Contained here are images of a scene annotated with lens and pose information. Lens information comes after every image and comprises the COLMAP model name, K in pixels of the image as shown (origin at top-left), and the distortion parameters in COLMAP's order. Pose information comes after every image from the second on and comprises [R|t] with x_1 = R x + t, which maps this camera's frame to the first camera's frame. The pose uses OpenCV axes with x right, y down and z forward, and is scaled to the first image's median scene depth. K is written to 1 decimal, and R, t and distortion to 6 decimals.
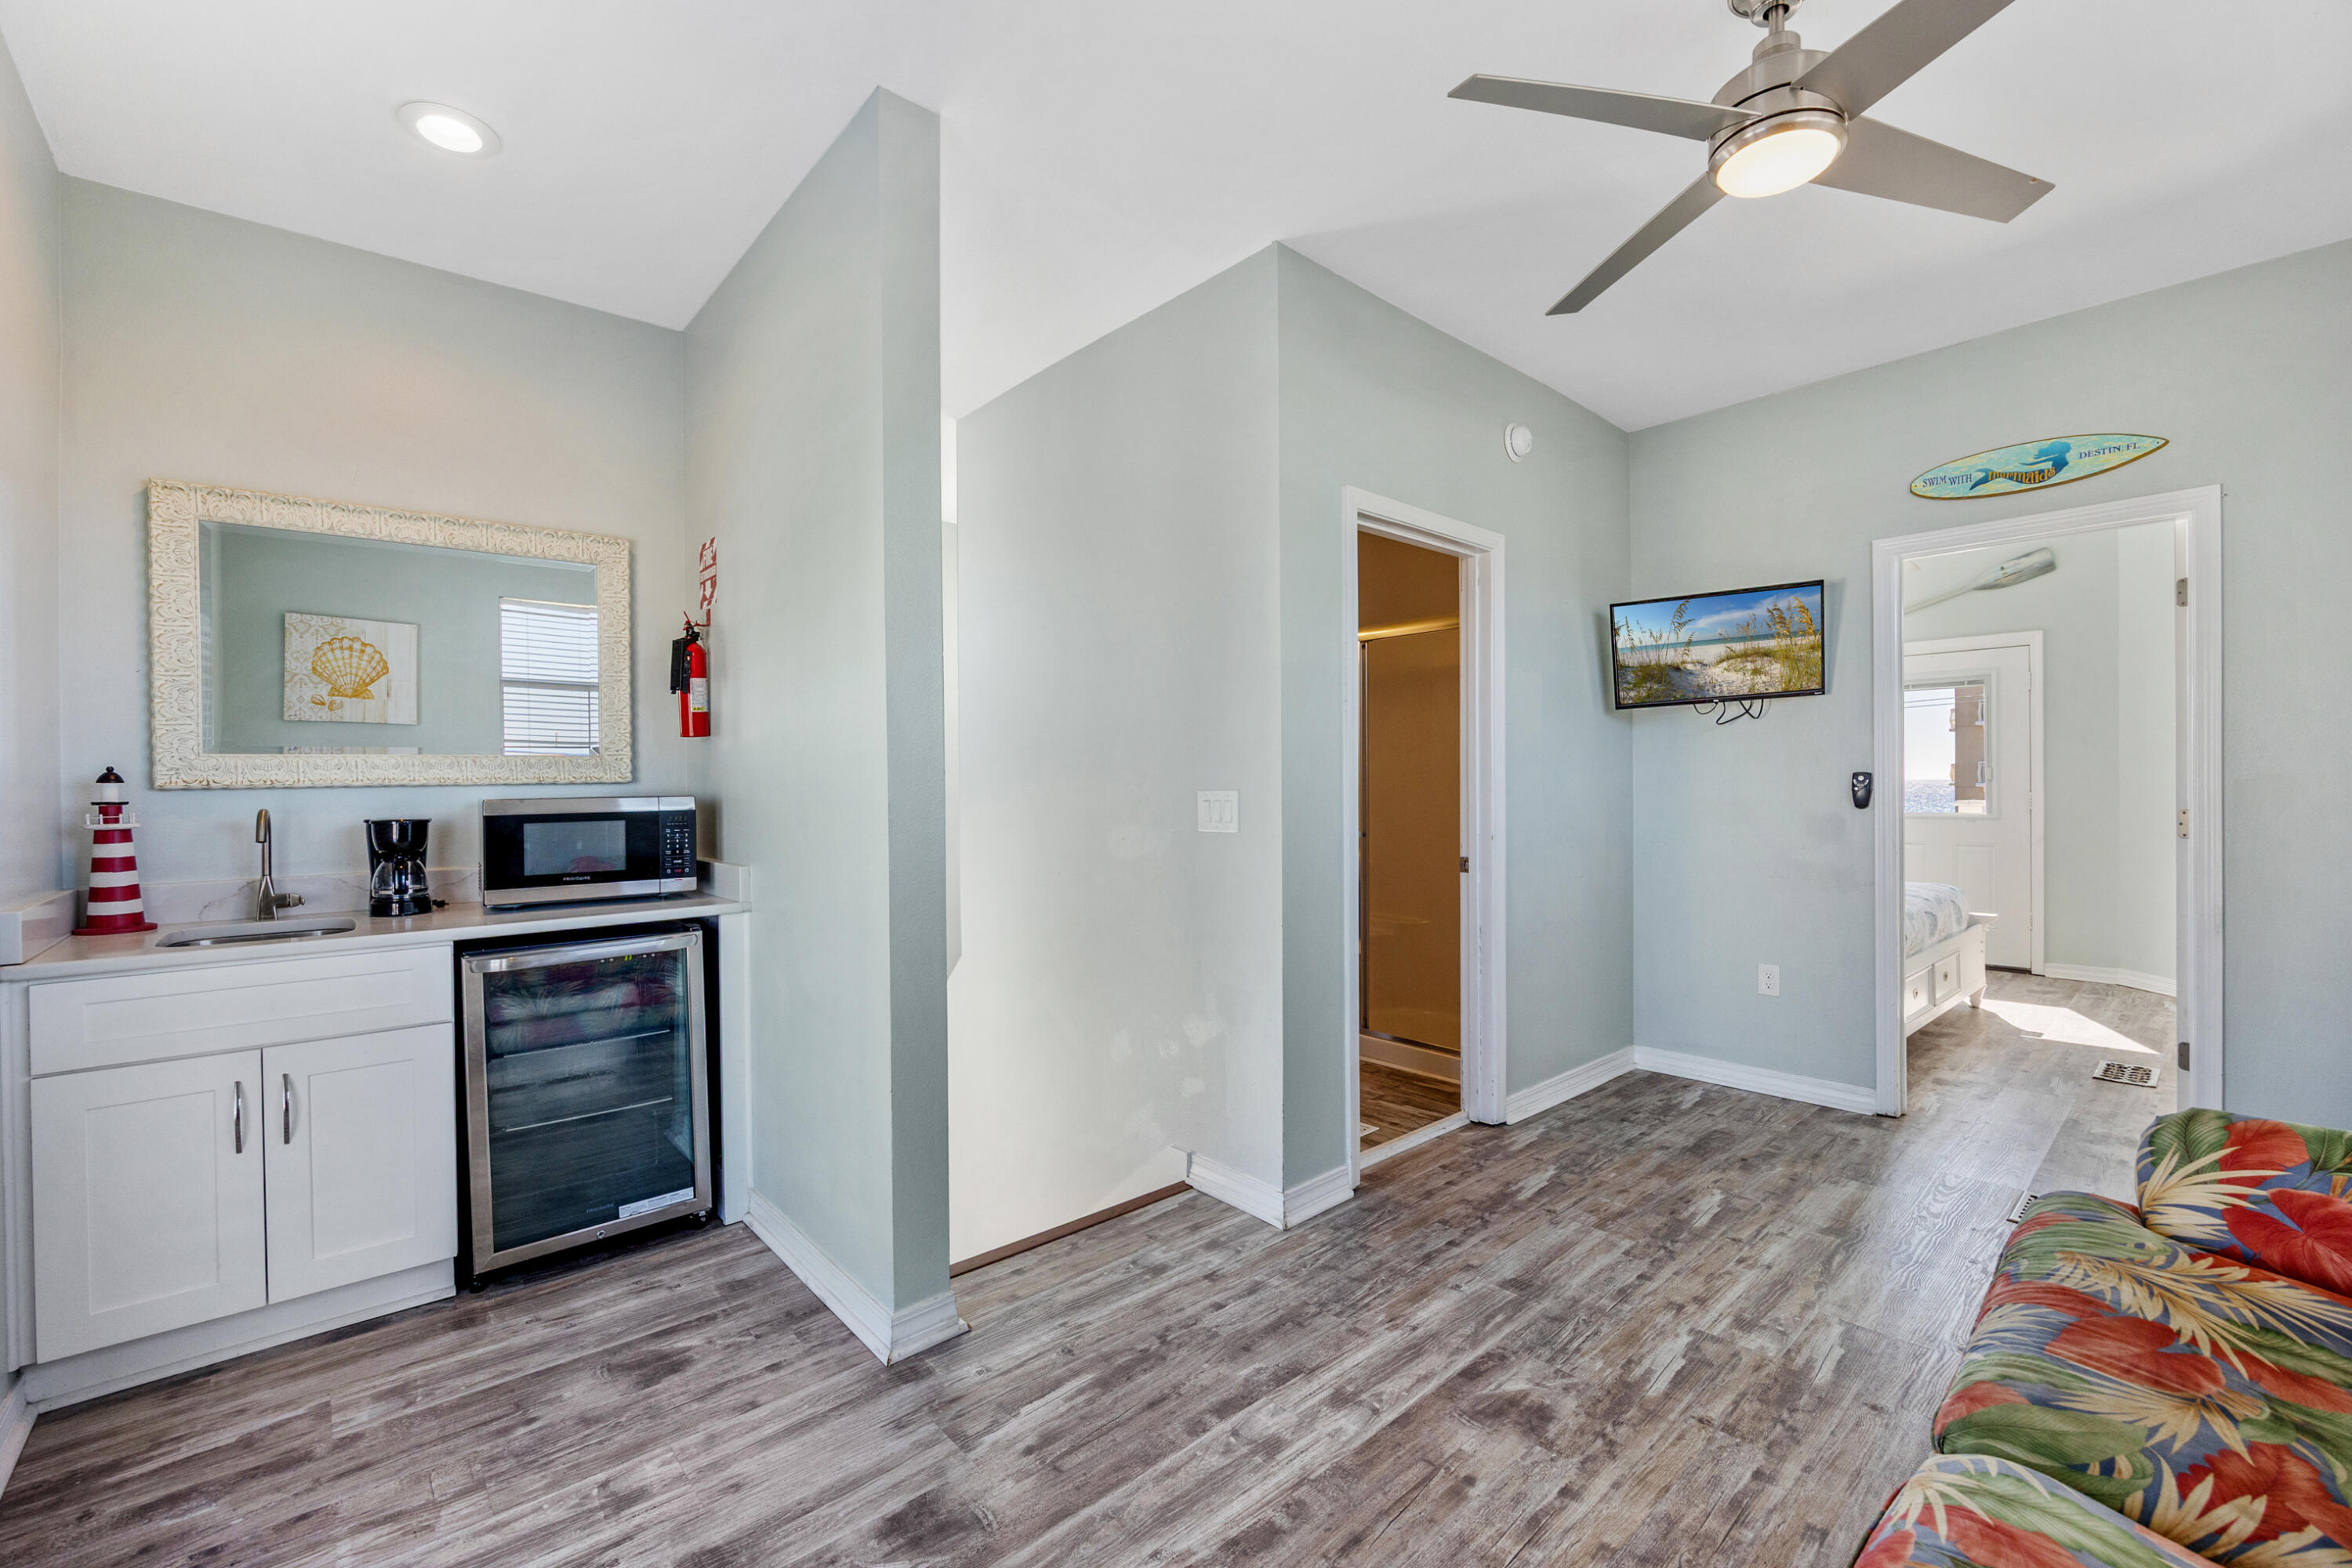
lens RADIAL K [[977.3, 0, 1129.9], [0, 977.3, 779.6], [0, 0, 1]] dist [-0.019120, -0.000509]
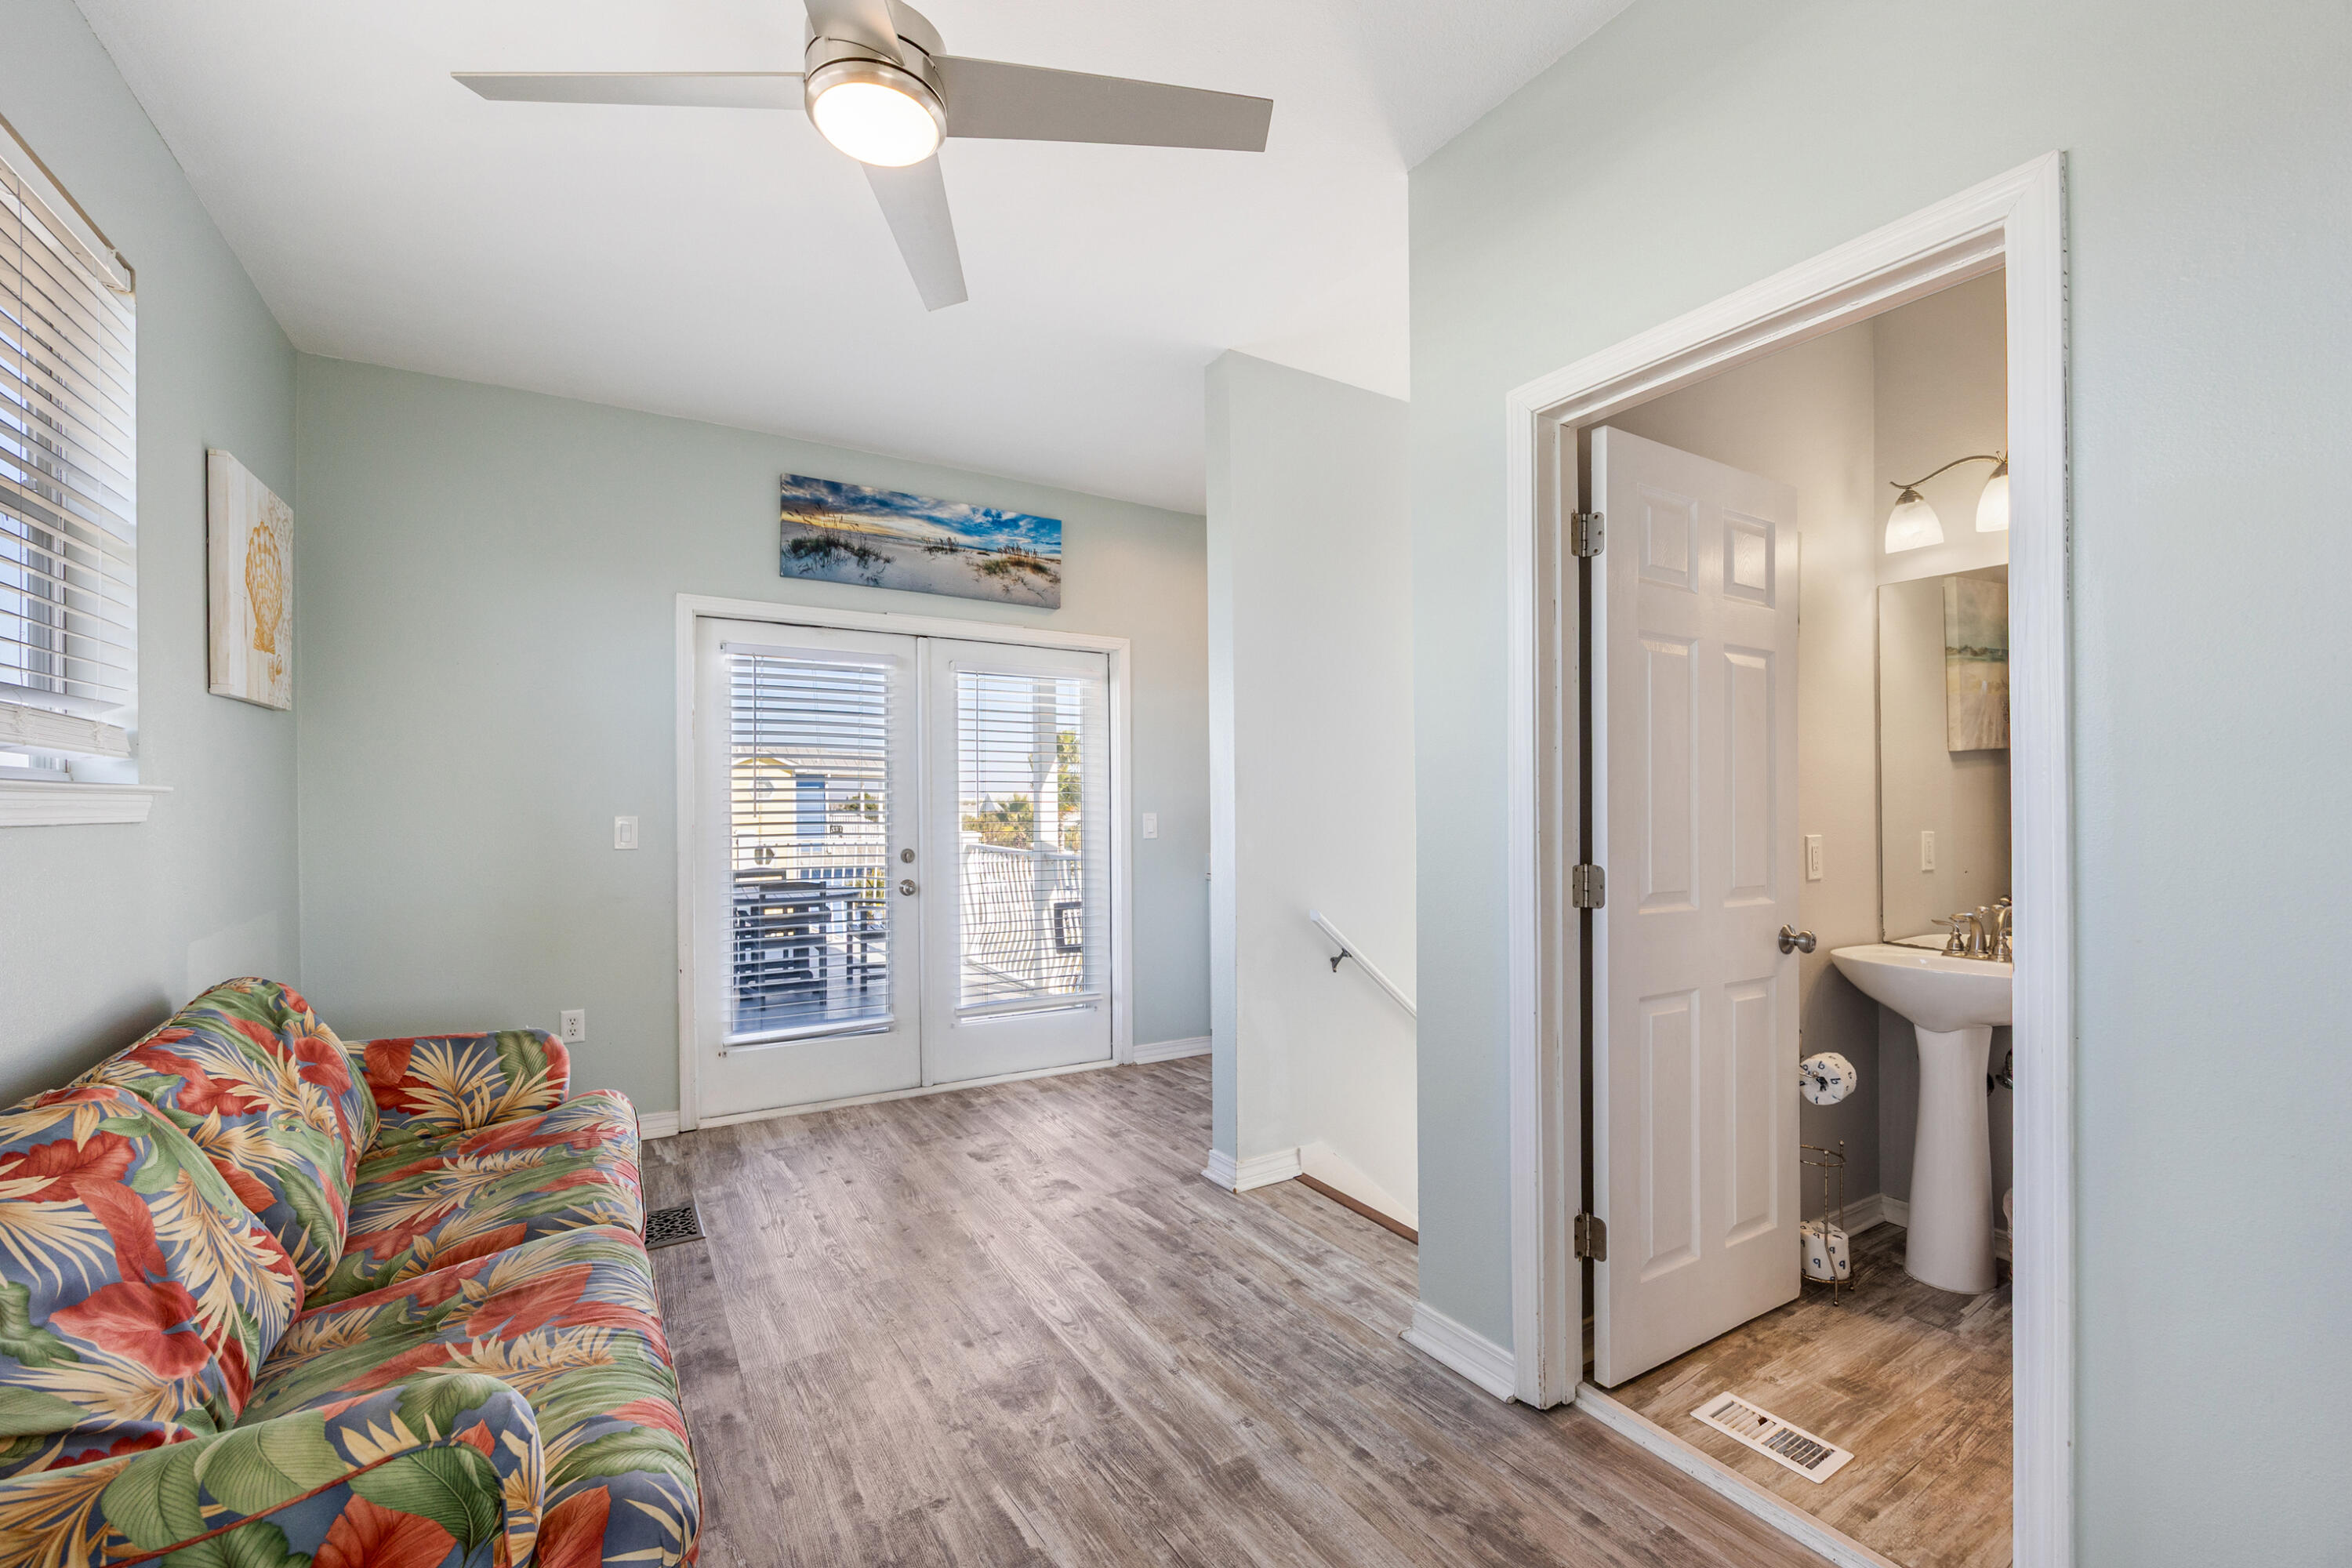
lens RADIAL K [[977.3, 0, 1256.1], [0, 977.3, 801.4], [0, 0, 1]] dist [-0.019120, -0.000509]
pose [[-0.101352, 0.009227, -0.994808, 1.213791], [0.002388, 0.999956, 0.009031, -0.023065], [0.994848, -0.001460, -0.101370, 1.138947]]
